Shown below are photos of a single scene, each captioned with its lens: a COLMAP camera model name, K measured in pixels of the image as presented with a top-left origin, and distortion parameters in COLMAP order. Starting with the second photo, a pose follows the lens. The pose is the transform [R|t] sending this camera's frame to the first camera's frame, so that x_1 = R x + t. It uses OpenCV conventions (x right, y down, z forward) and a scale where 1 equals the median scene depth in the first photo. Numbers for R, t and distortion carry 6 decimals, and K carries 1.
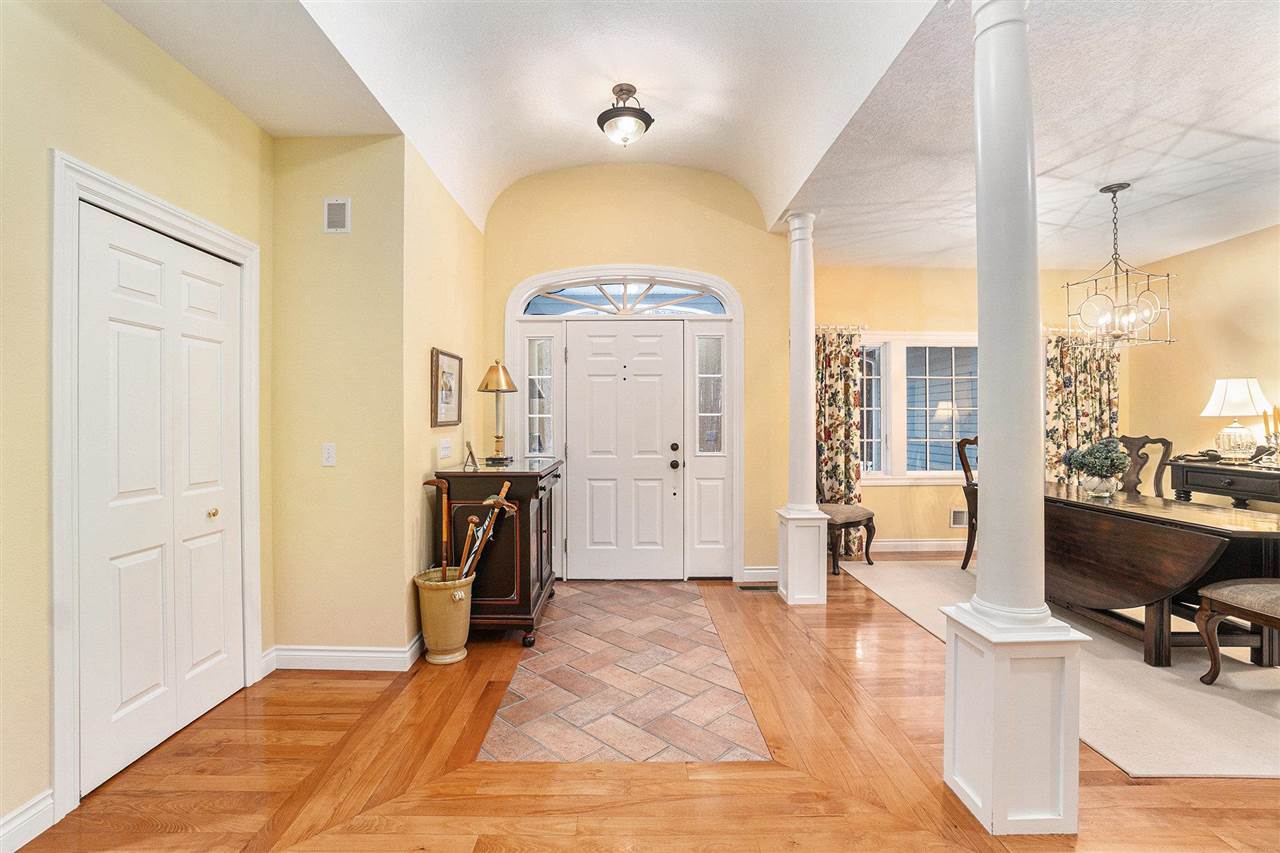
lens RADIAL K [[570.9, 0, 625.0], [0, 570.9, 424.1], [0, 0, 1]] dist [-0.069863, 0.024904]
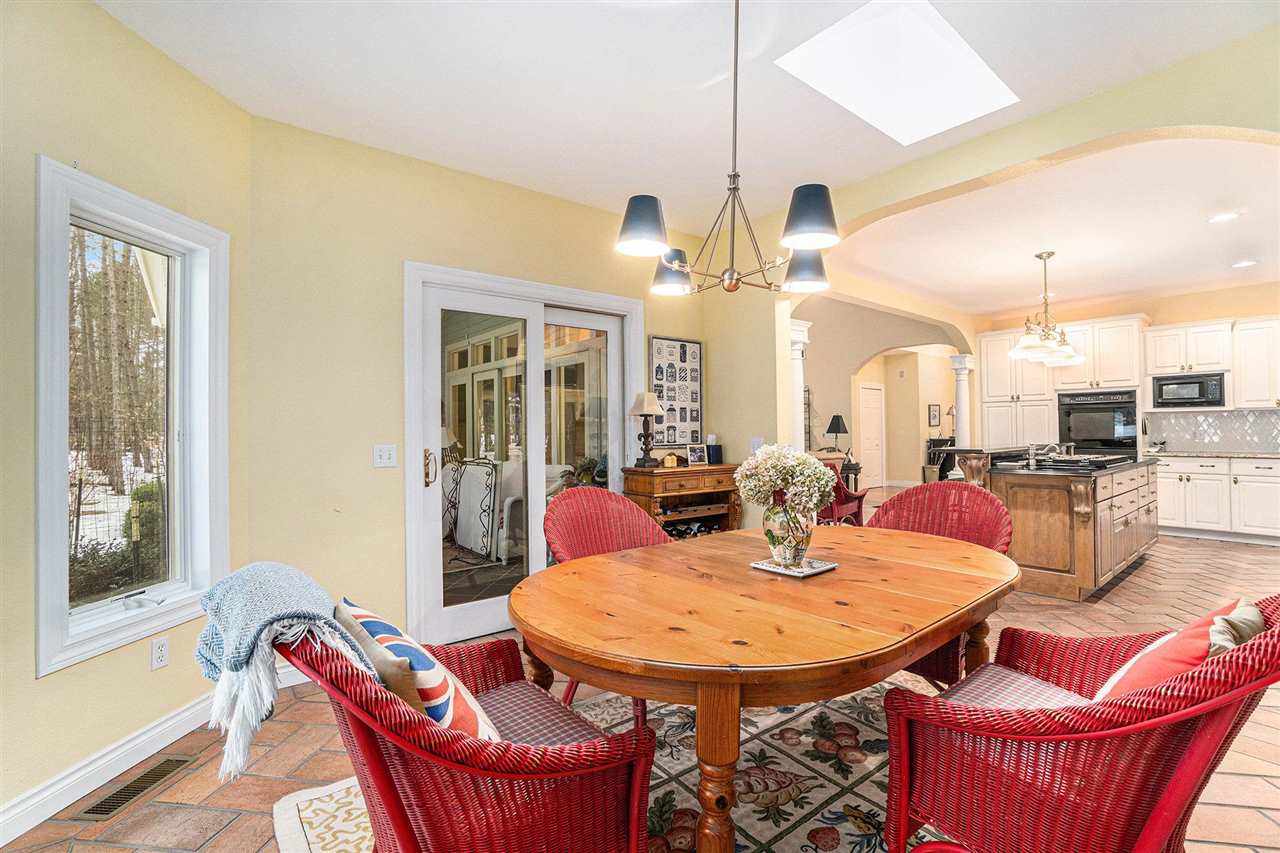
lens RADIAL K [[570.9, 0, 625.0], [0, 570.9, 424.1], [0, 0, 1]] dist [-0.069863, 0.024904]
pose [[0.608085, -0.012510, -0.793773, 1.365068], [0.010280, 0.999916, -0.007884, -0.002795], [0.793805, -0.003366, 0.608163, -2.811268]]
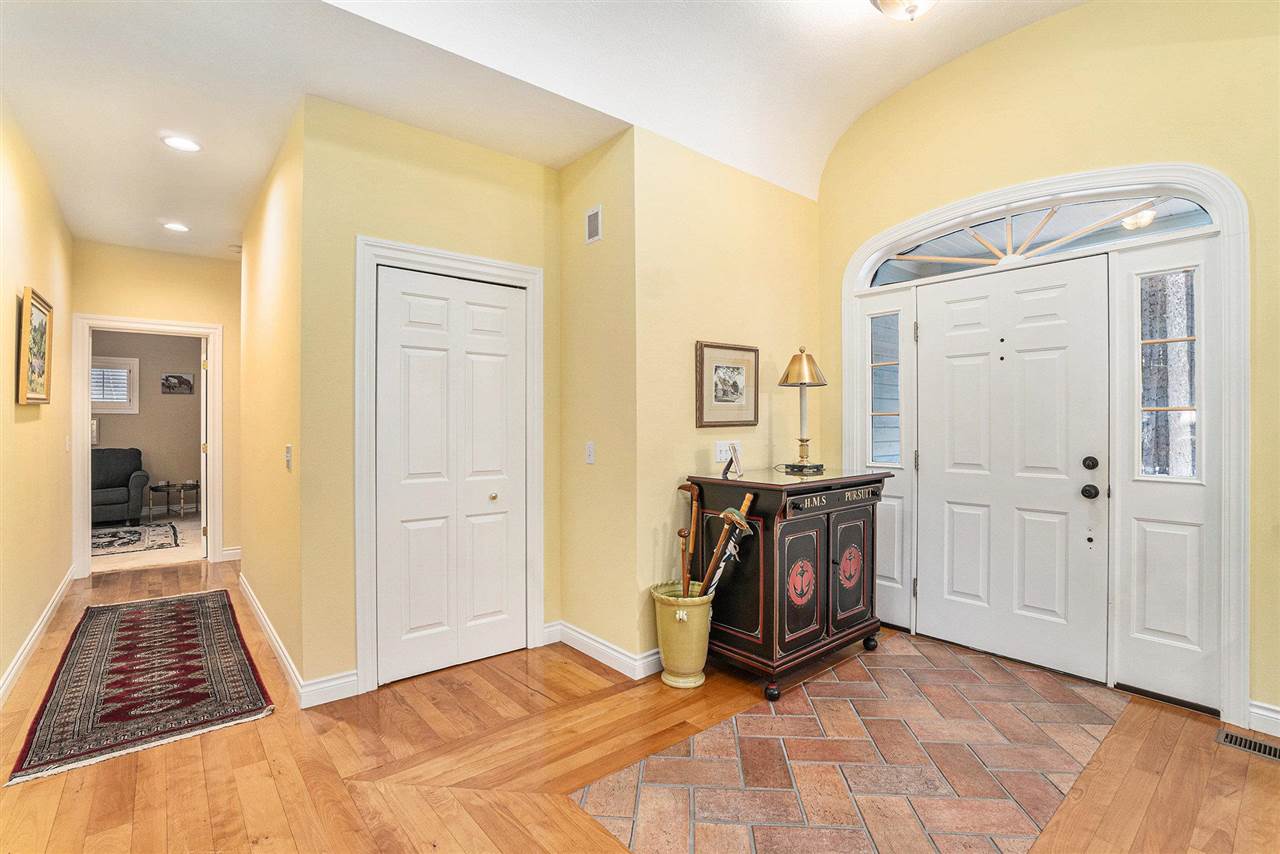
lens RADIAL K [[591.7, 0, 640.0], [0, 591.7, 427.0], [0, 0, 1]] dist [-0.063110, 0.025520]
pose [[0.636787, 0.005473, -0.771020, 0.354332], [-0.002994, 0.999985, 0.004625, 0.000046], [0.771034, -0.000637, 0.636794, 0.326496]]
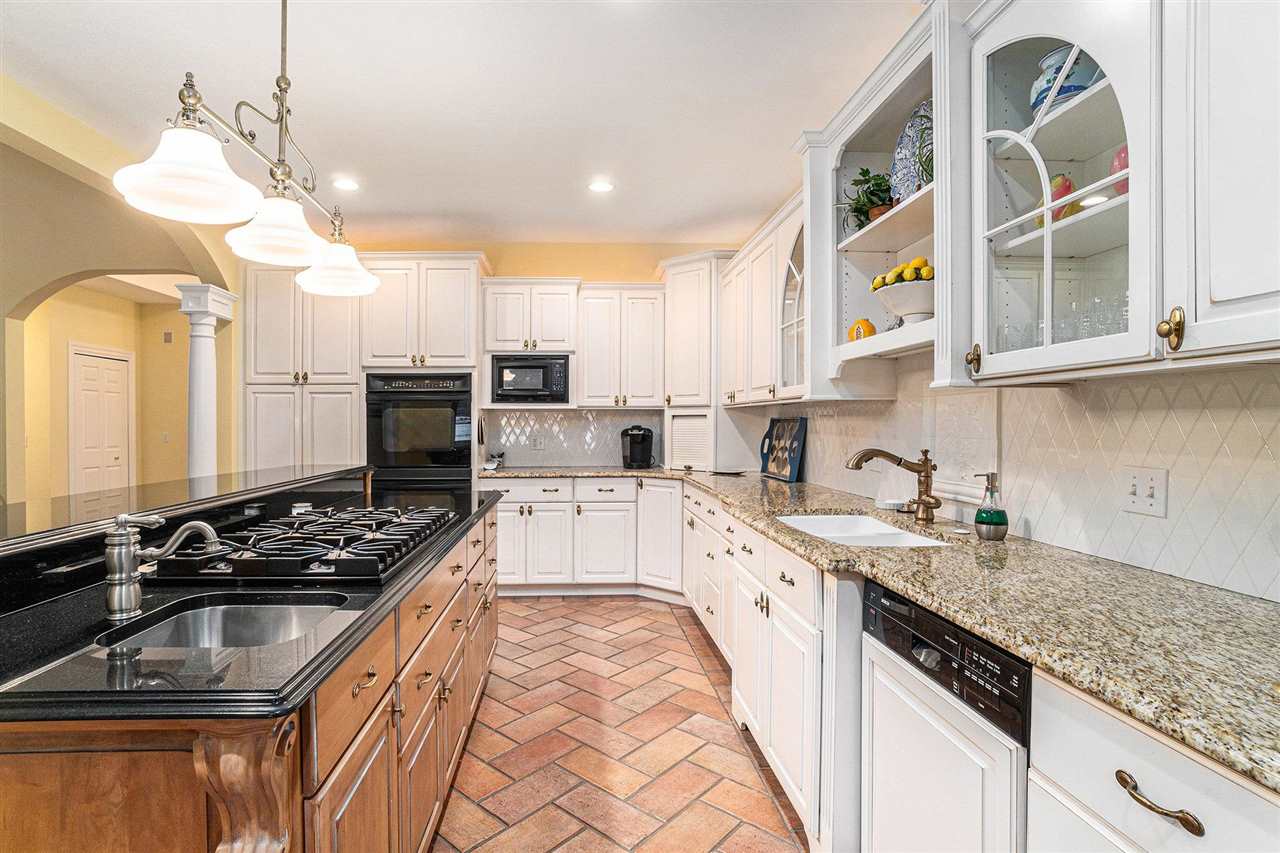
lens RADIAL K [[642.6, 0, 608.9], [0, 642.6, 425.5], [0, 0, 1]] dist [-0.069384, 0.029022]
pose [[0.999498, 0.002809, 0.031554, 1.188344], [-0.003064, 0.999963, 0.008037, -0.016325], [-0.031530, -0.008129, 0.999470, -1.608572]]
